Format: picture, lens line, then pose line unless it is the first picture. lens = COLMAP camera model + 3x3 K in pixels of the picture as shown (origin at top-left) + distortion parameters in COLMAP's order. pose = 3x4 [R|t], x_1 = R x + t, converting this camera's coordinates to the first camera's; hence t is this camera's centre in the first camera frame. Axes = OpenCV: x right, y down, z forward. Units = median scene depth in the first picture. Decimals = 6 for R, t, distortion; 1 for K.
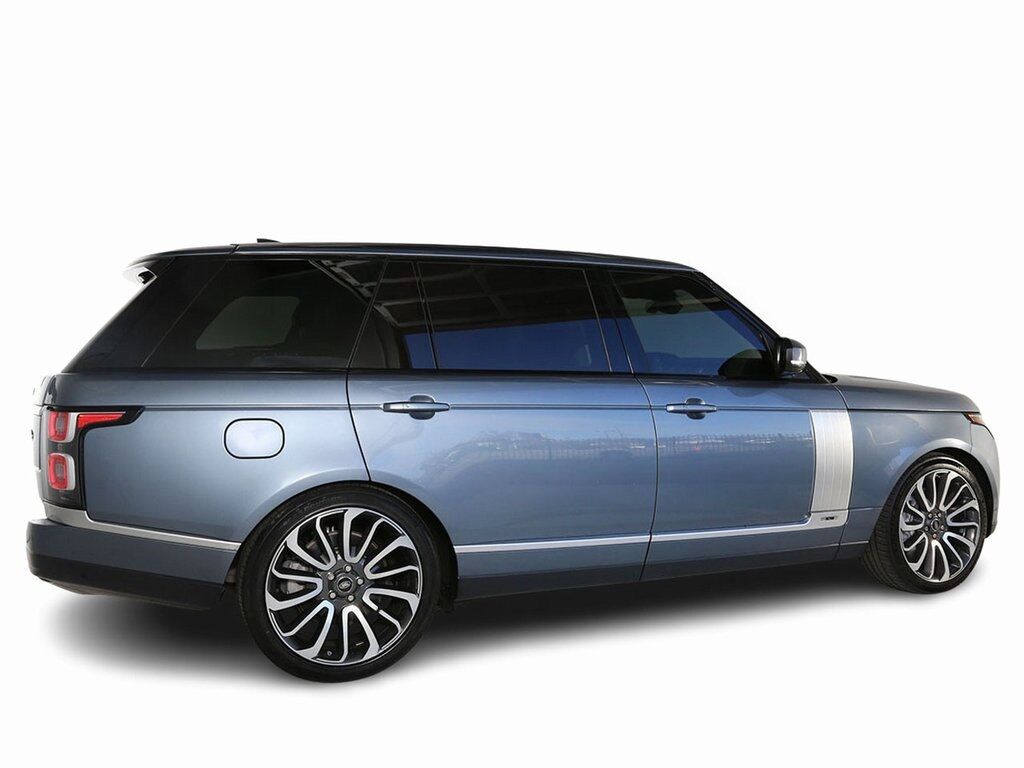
lens RADIAL K [[883.8, 0, 512.0], [0, 883.8, 384.0], [0, 0, 1]] dist [-0.149665, -0.000669]
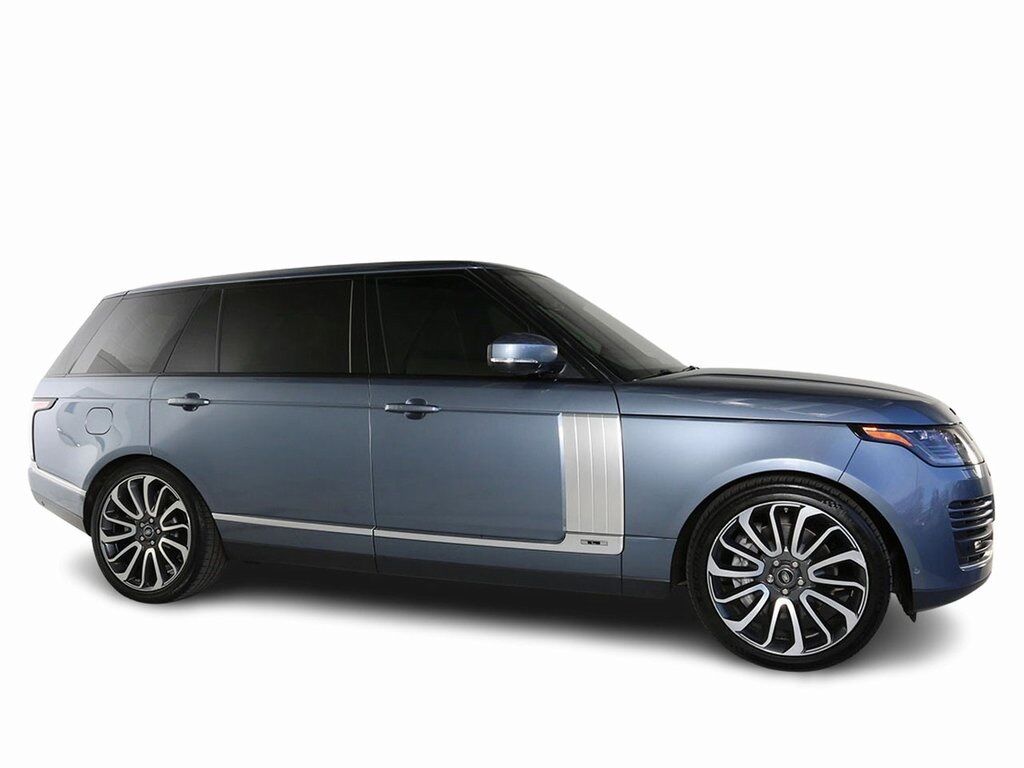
lens RADIAL K [[883.8, 0, 512.0], [0, 883.8, 384.0], [0, 0, 1]] dist [-0.149665, -0.000669]
pose [[0.744000, -0.006026, -0.668153, 1.075933], [-0.005891, 0.999861, -0.015578, 0.016536], [0.668154, 0.015527, 0.743861, 0.368612]]
